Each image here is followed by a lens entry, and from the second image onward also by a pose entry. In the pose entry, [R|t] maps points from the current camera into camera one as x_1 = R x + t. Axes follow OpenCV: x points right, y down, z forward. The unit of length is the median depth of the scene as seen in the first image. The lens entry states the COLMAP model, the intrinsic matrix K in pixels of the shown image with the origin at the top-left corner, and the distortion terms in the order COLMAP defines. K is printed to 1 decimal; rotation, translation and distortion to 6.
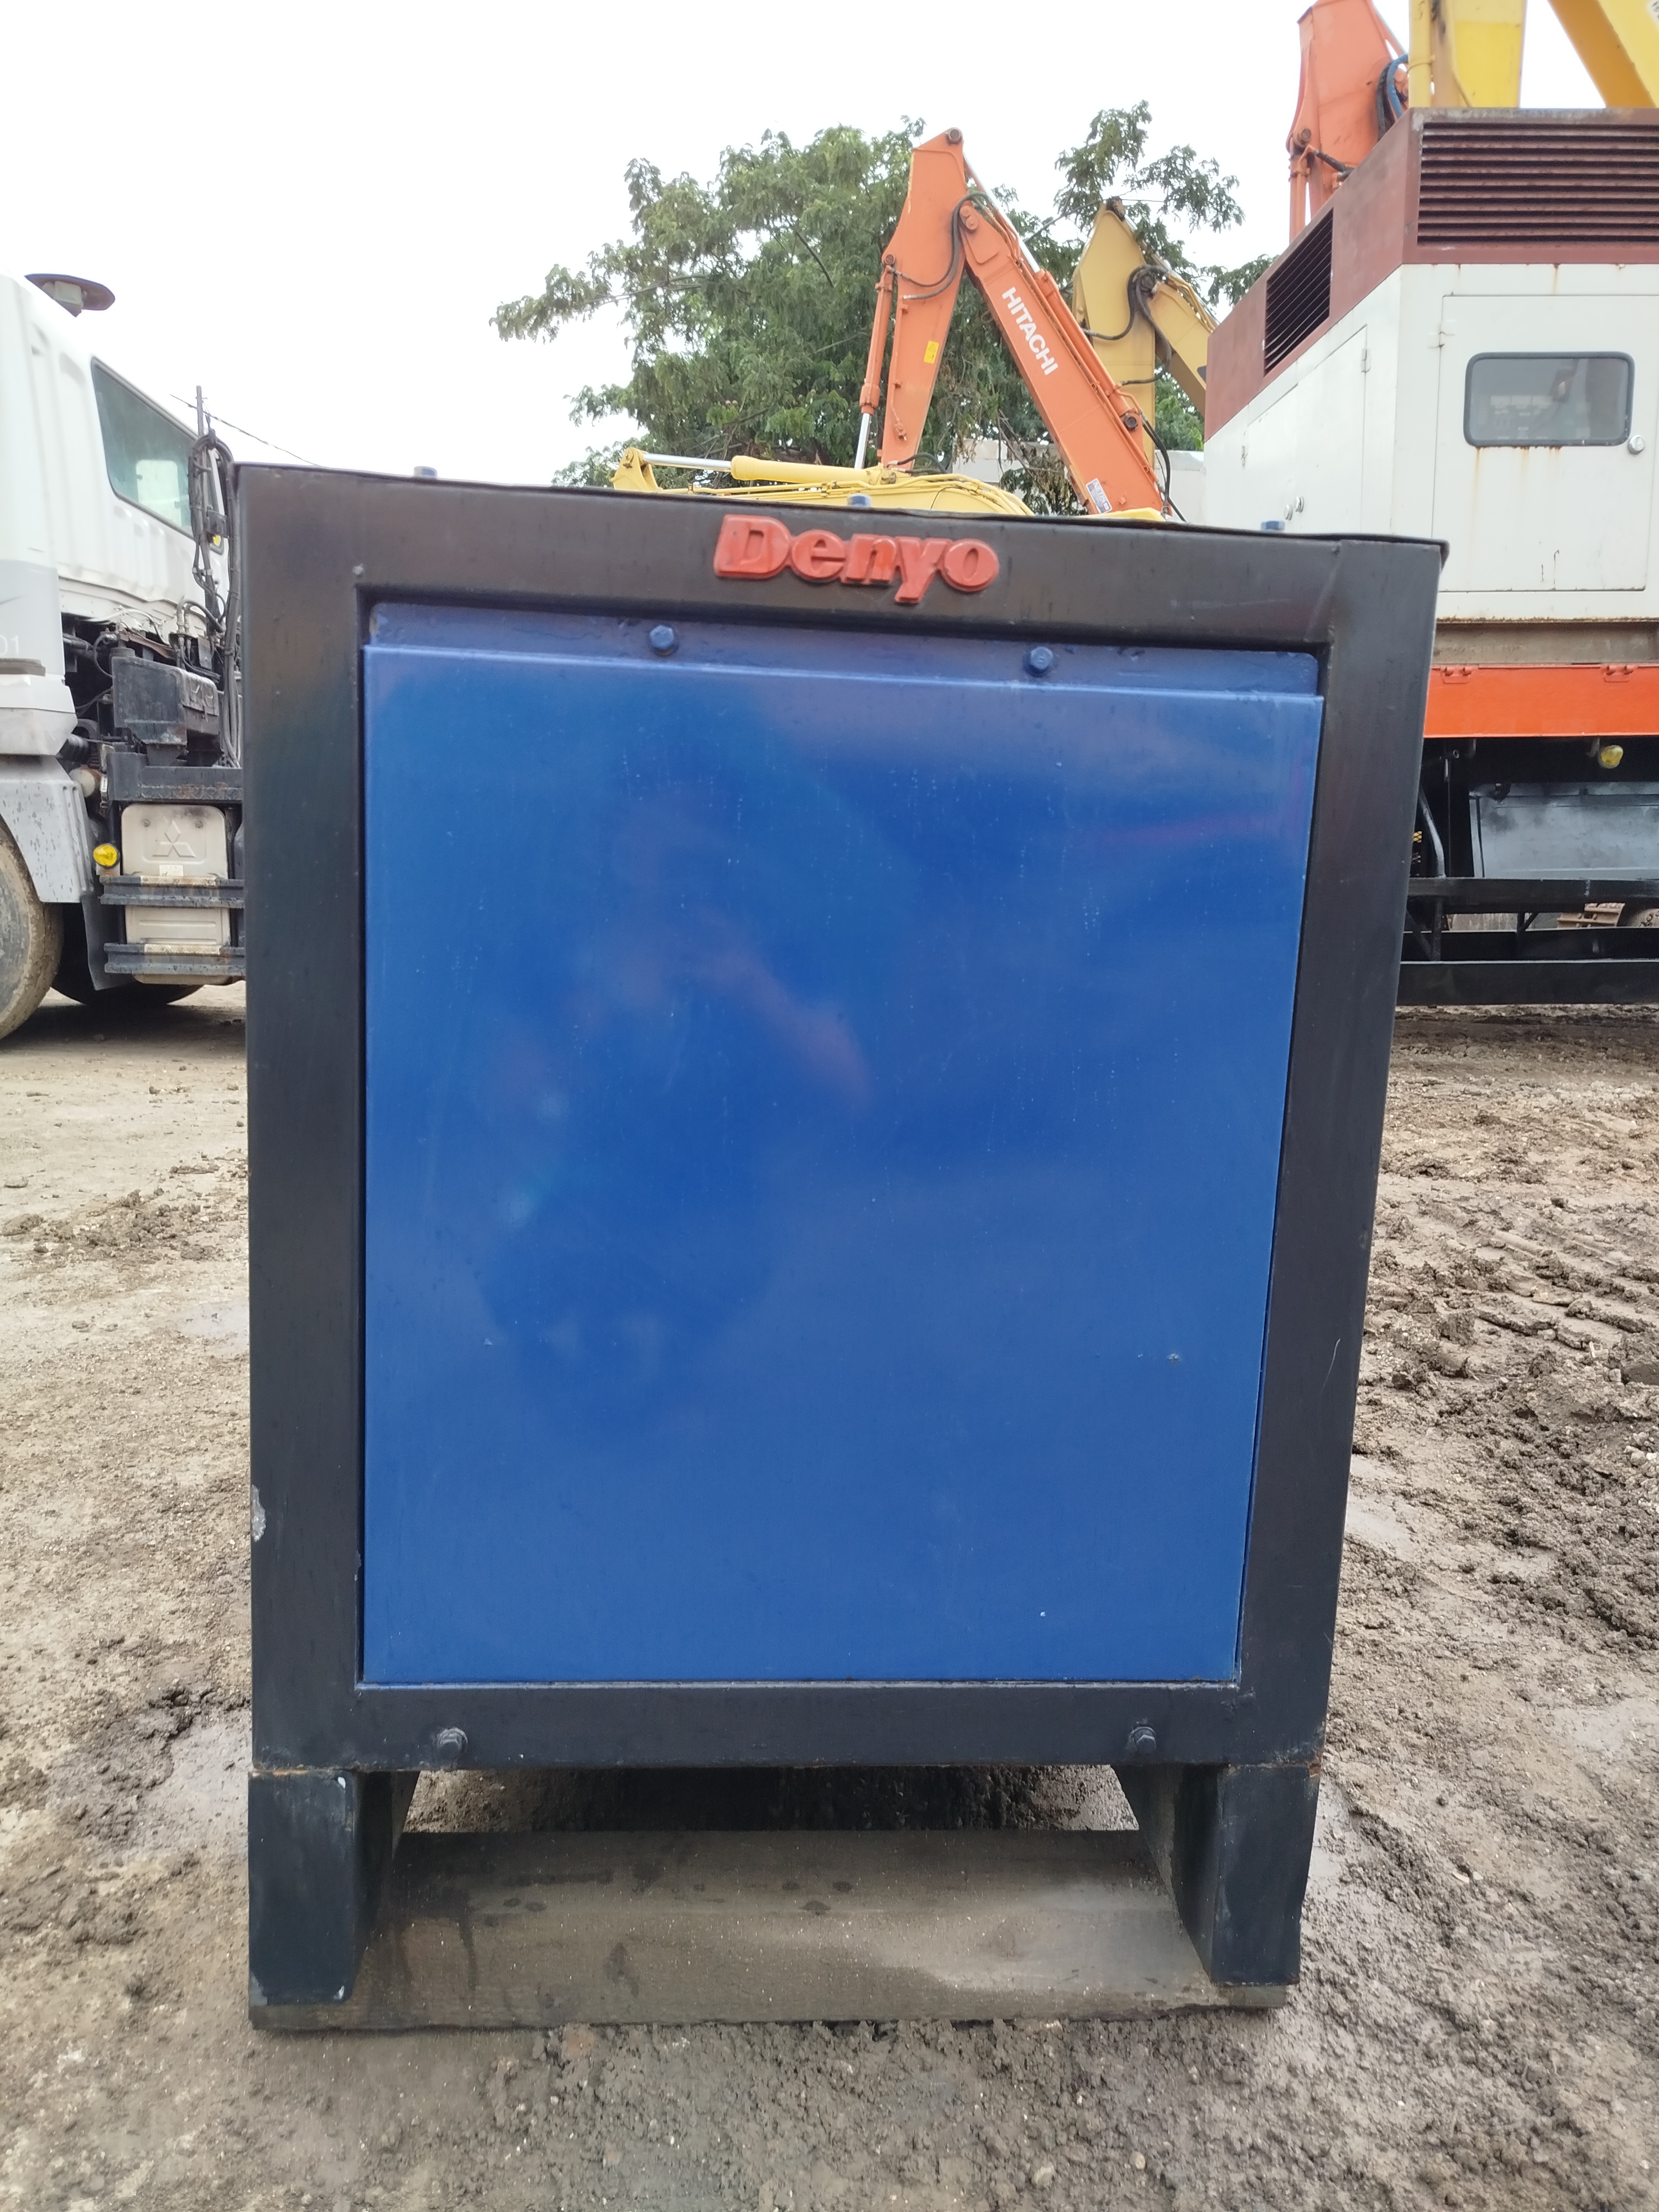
lens RADIAL K [[1555.7, 0, 825.8], [0, 1555.7, 1071.9], [0, 0, 1]] dist [0.009920, 0.002610]
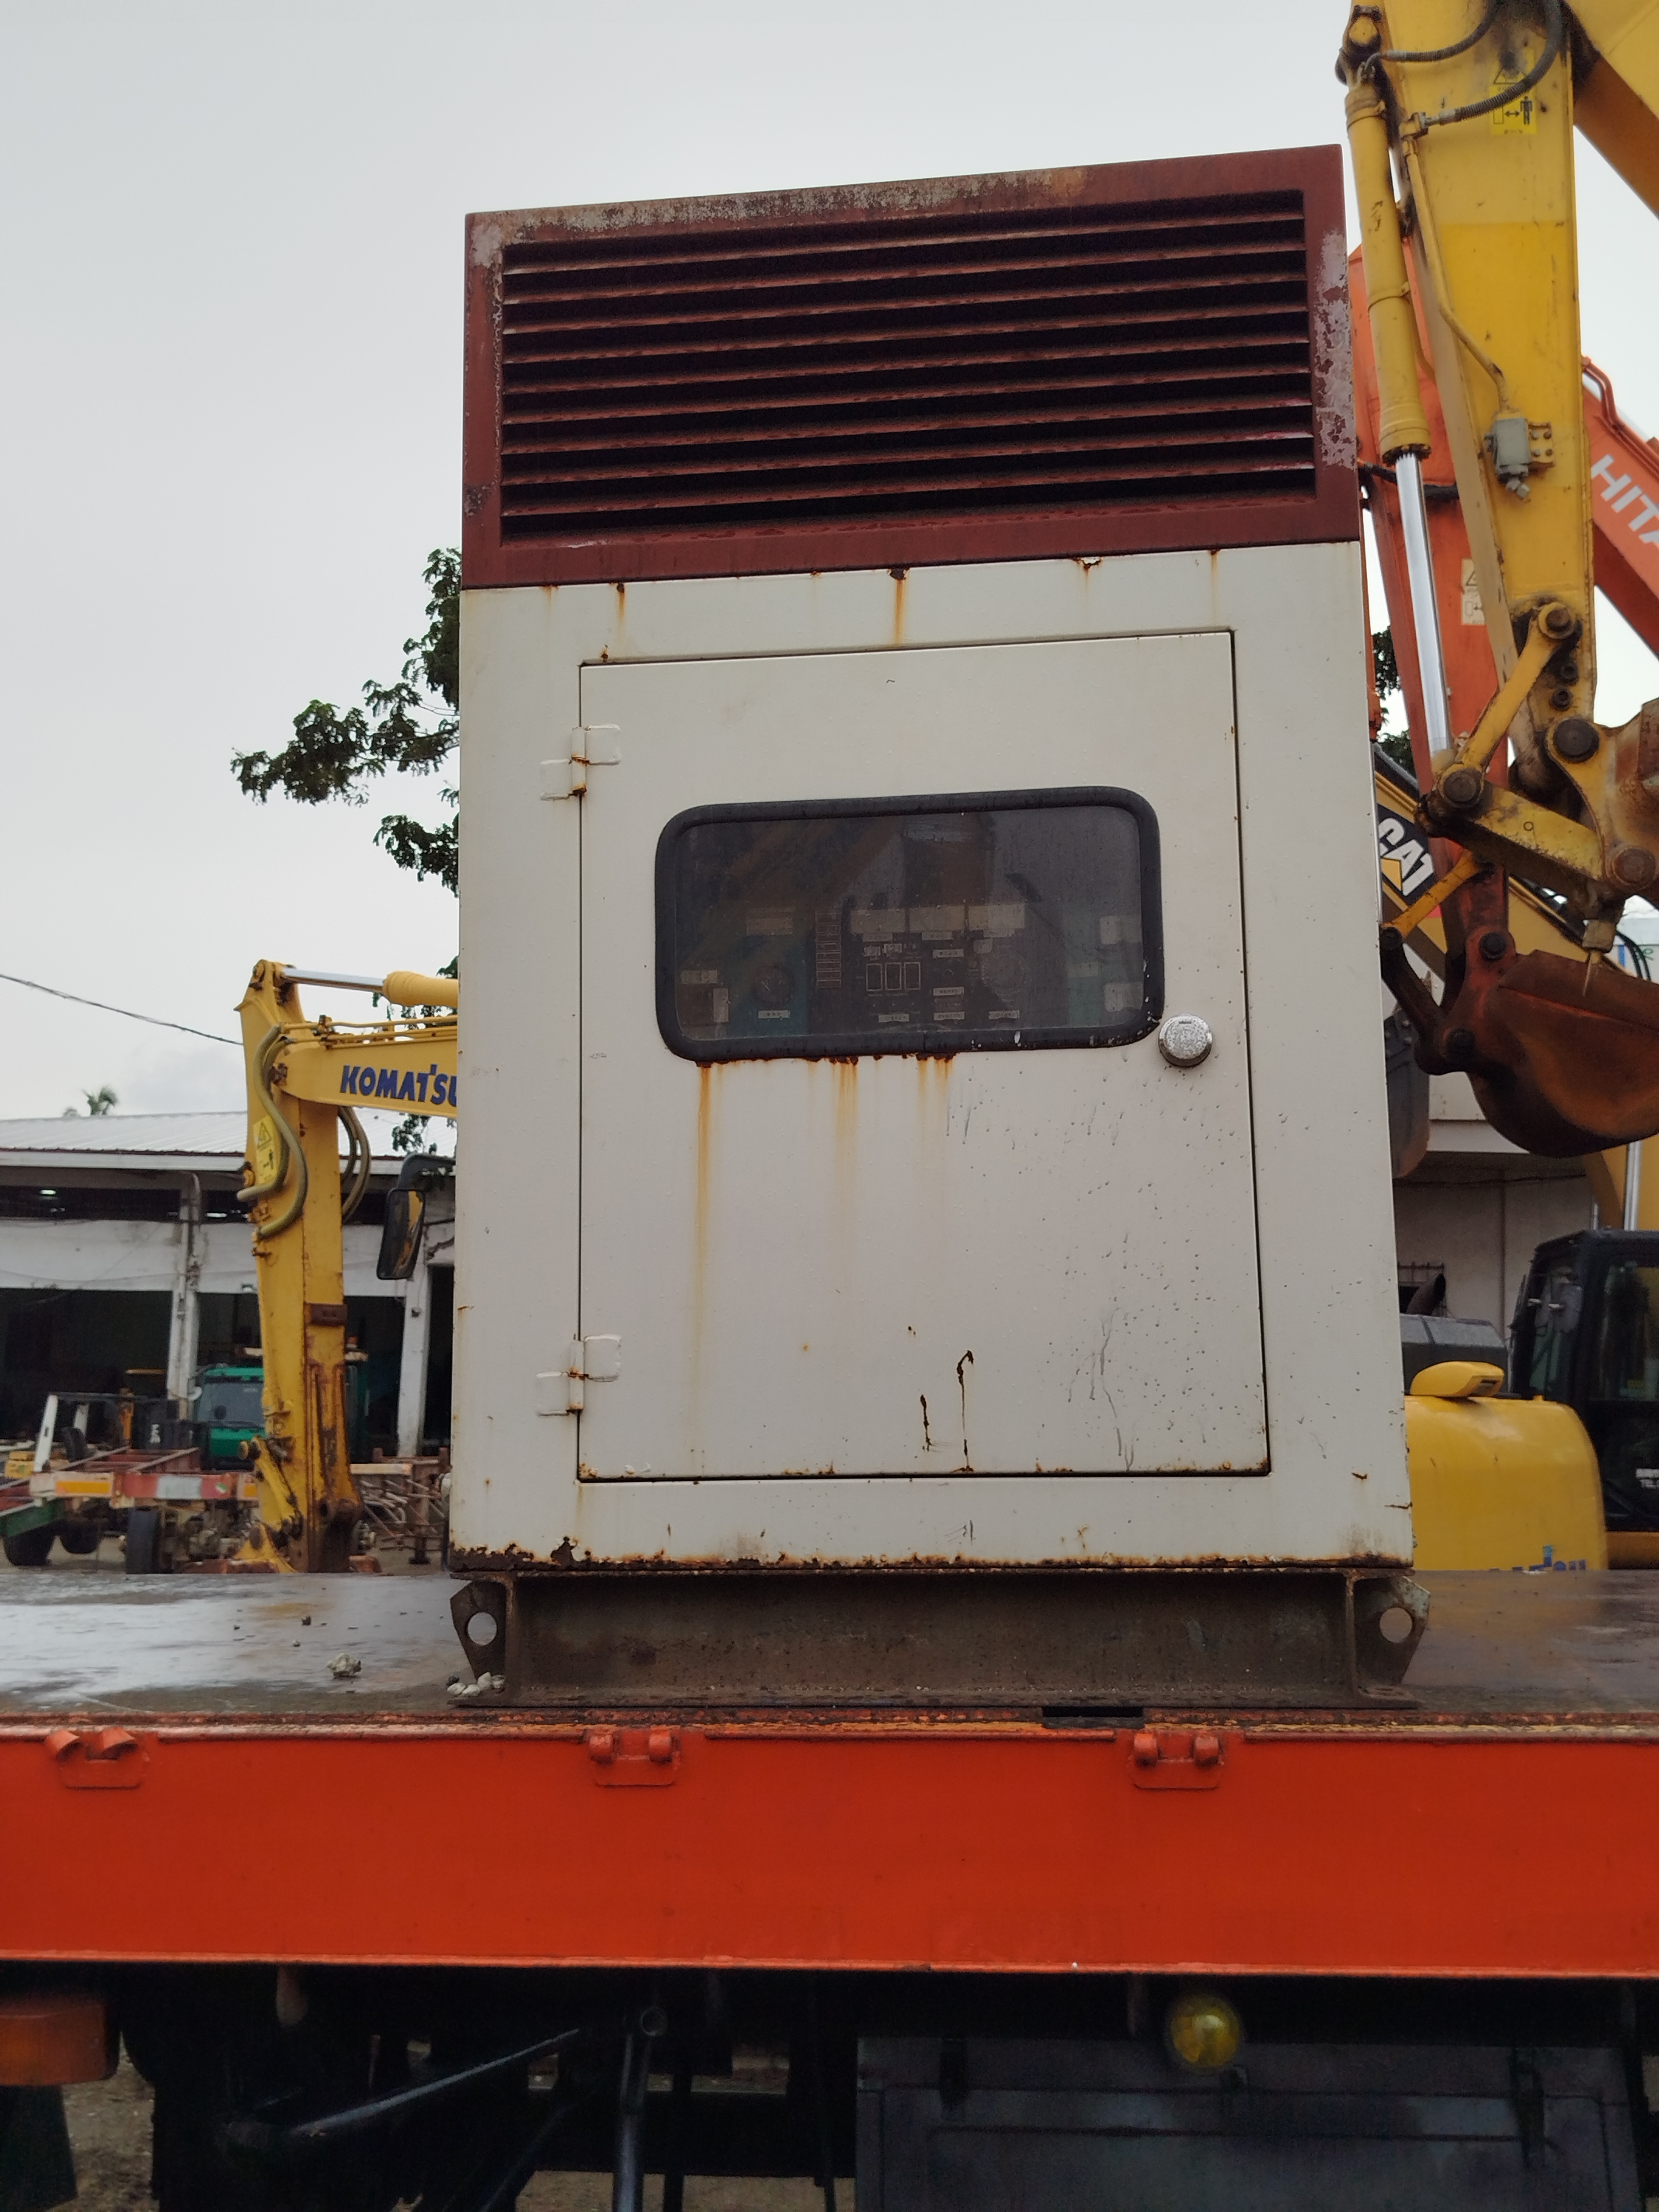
lens RADIAL K [[2144.3, 0, 829.5], [0, 2144.3, 1106.0], [0, 0, 1]] dist [0.073333, 0.002577]
pose [[0.989834, -0.025324, -0.139955, 0.208703], [-0.015294, 0.959364, -0.281757, -0.106663], [0.141403, 0.281033, 0.949224, 0.231206]]
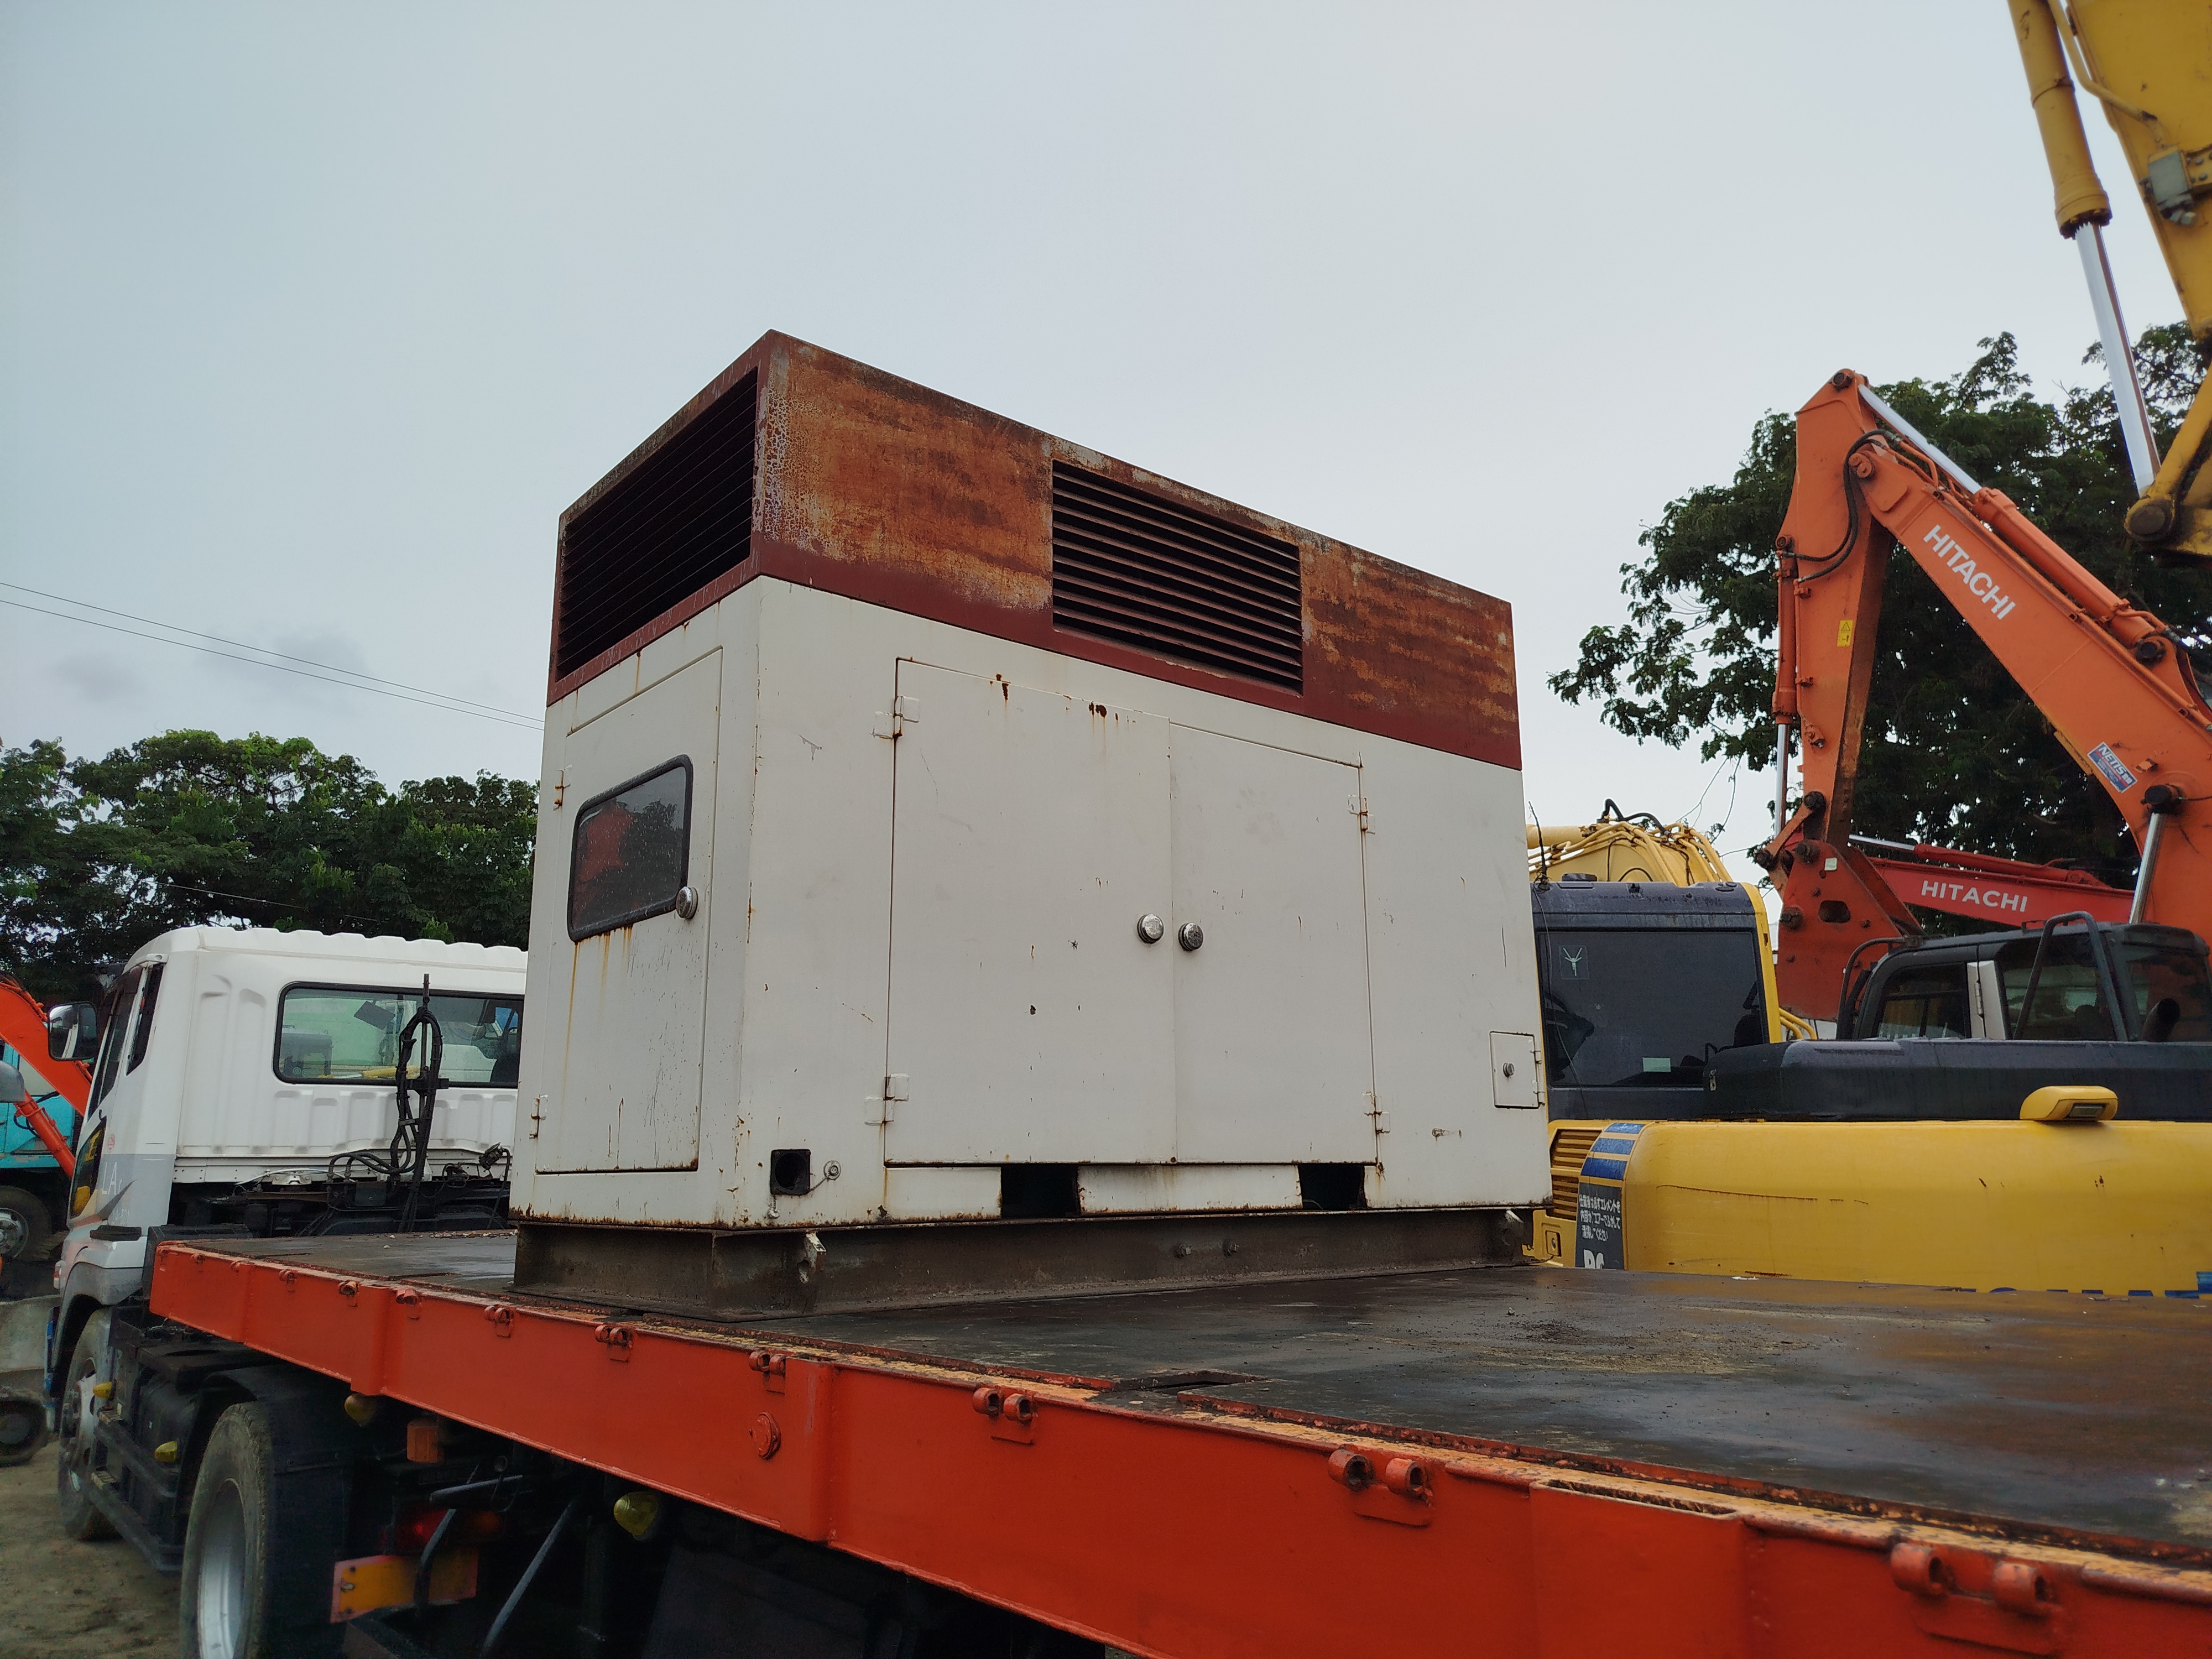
lens RADIAL K [[1536.5, 0, 1106.0], [0, 1536.5, 829.5], [0, 0, 1]] dist [-0.002669, -0.000559]
pose [[0.608653, -0.164481, -0.776201, 0.420365], [-0.110543, 0.951157, -0.288236, -0.118717], [0.785699, 0.261239, 0.560742, 0.332502]]
